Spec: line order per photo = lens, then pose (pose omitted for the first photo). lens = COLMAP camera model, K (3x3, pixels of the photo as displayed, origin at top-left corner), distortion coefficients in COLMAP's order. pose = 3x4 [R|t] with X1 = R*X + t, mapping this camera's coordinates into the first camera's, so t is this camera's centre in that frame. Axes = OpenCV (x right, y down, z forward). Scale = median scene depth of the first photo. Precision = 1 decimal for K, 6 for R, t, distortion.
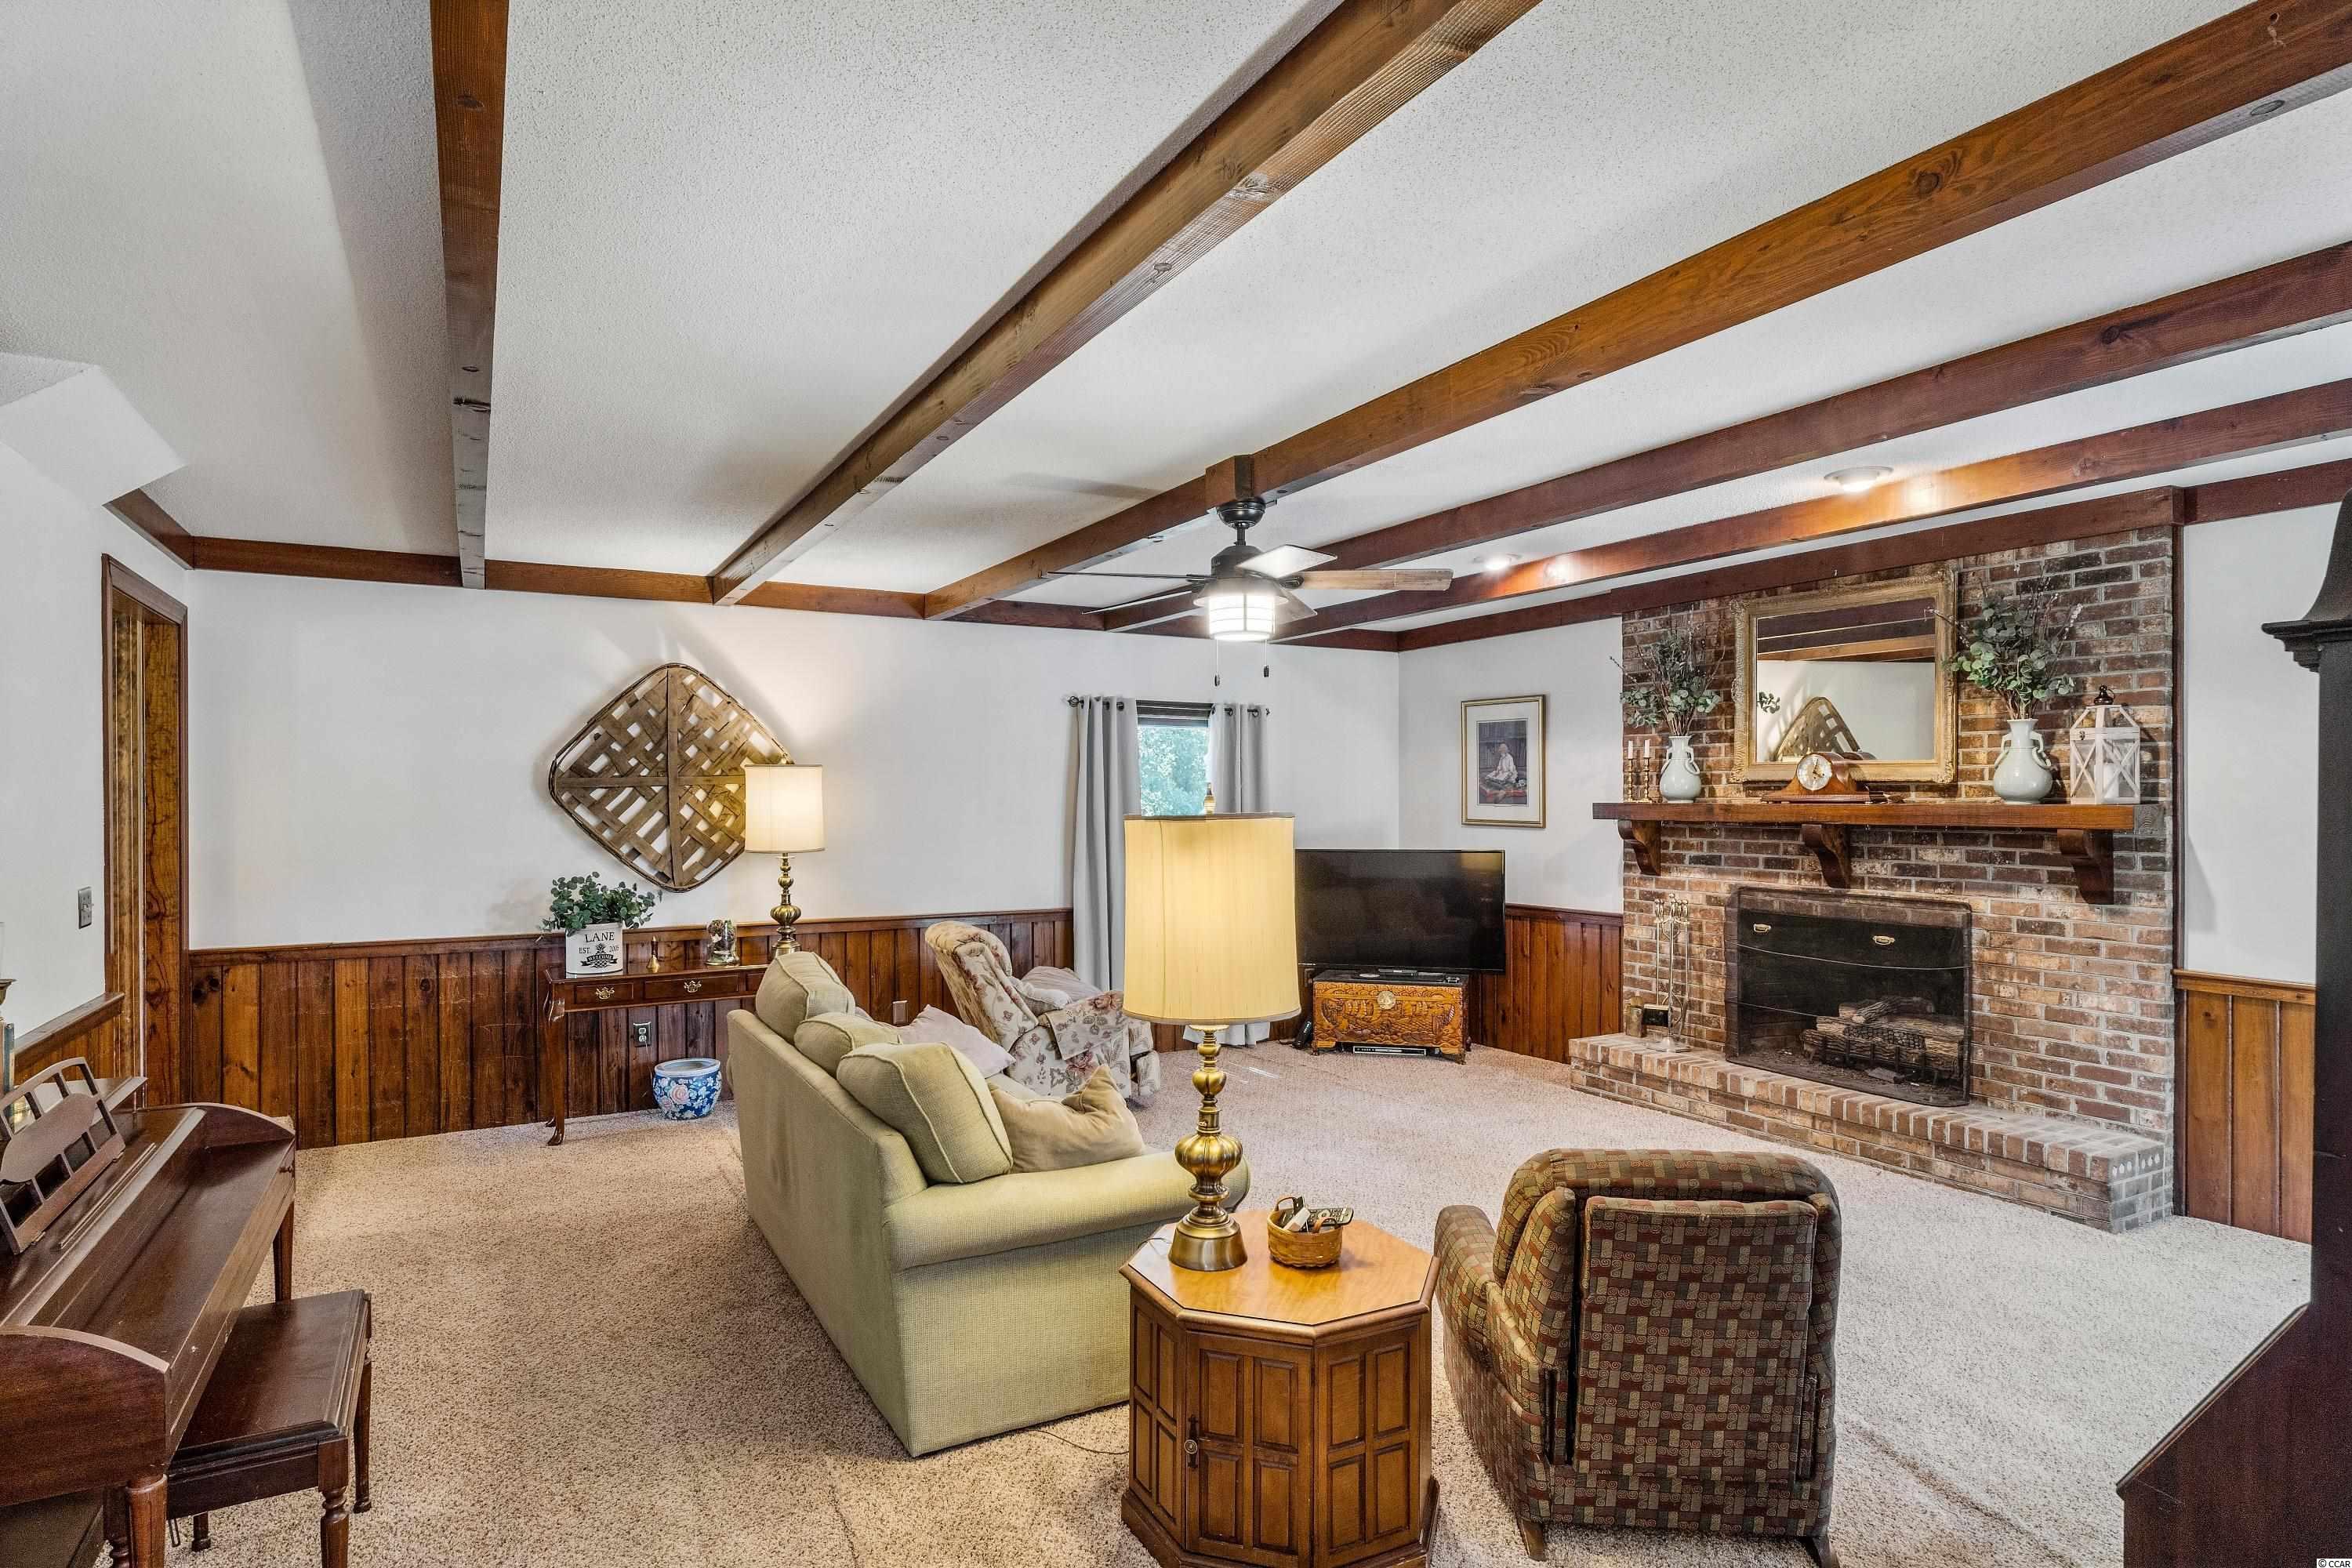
lens RADIAL K [[1226.1, 0, 1170.1], [0, 1226.1, 792.8], [0, 0, 1]] dist [-0.005883, 0.000865]
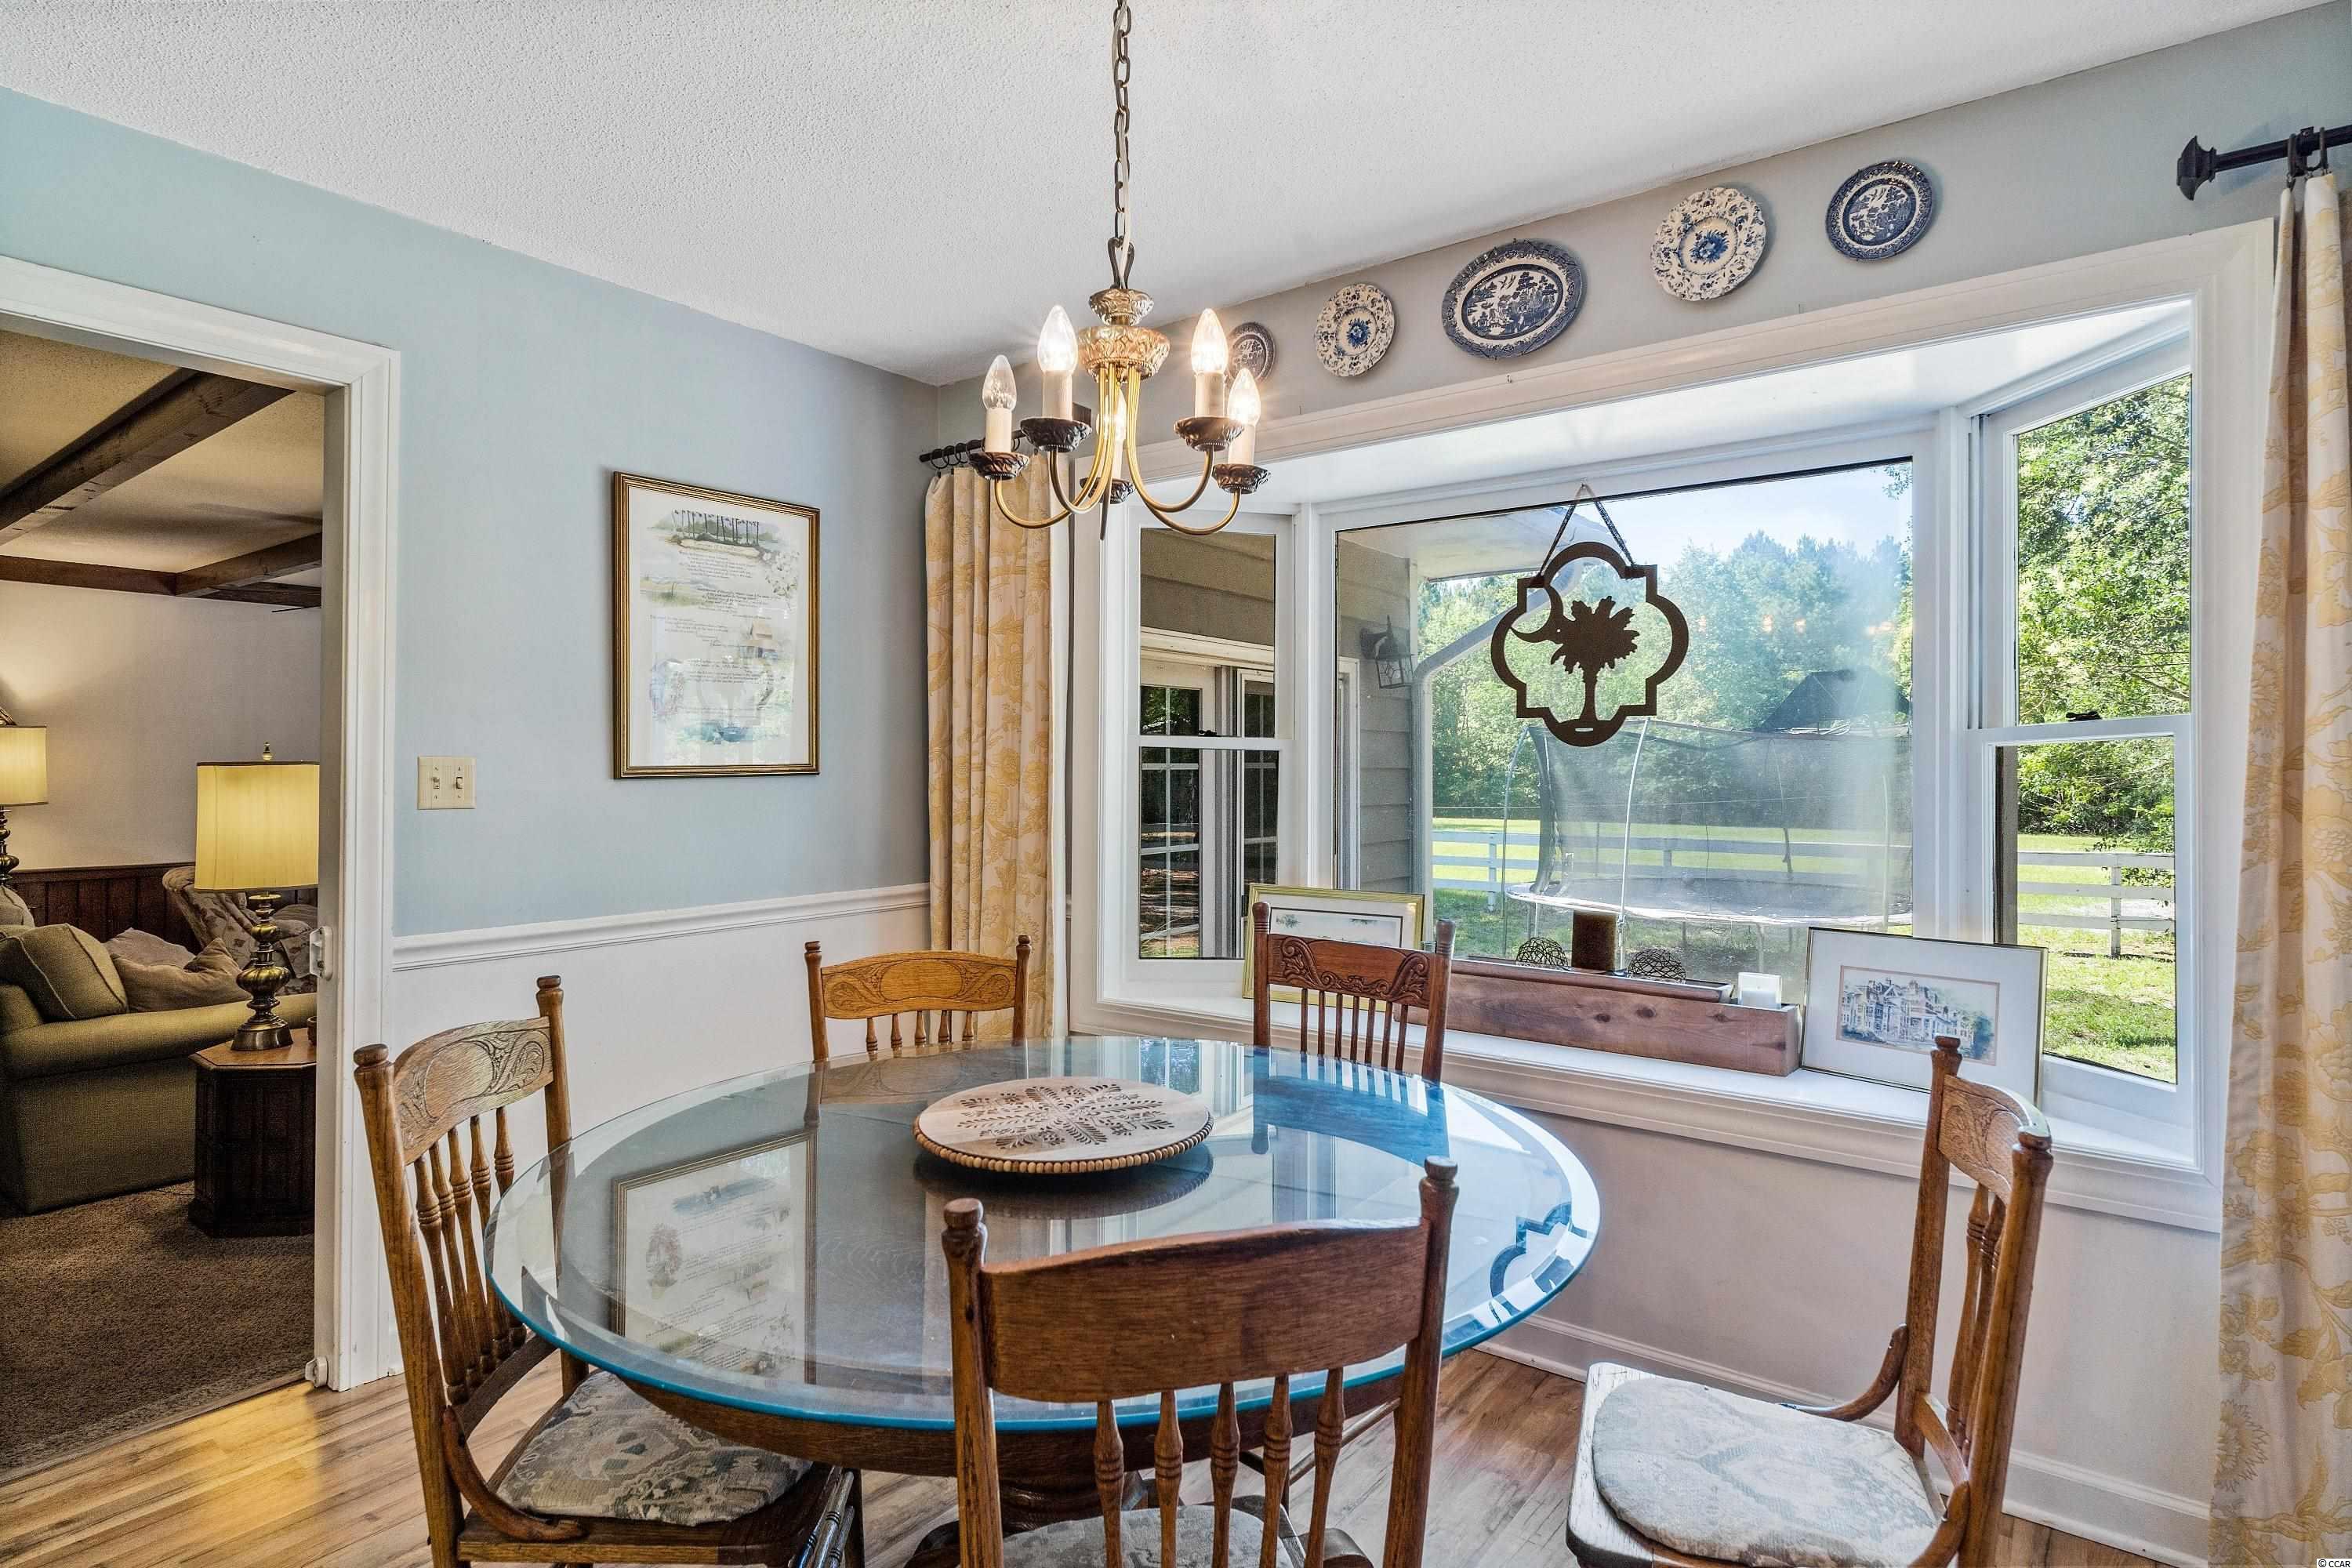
lens RADIAL K [[1226.1, 0, 1198.6], [0, 1226.1, 746.8], [0, 0, 1]] dist [-0.005883, 0.000865]
pose [[0.916483, 0.005044, 0.400043, 0.367285], [-0.000962, 0.999945, -0.010403, 0.009379], [-0.400074, 0.009149, 0.916437, -0.670958]]
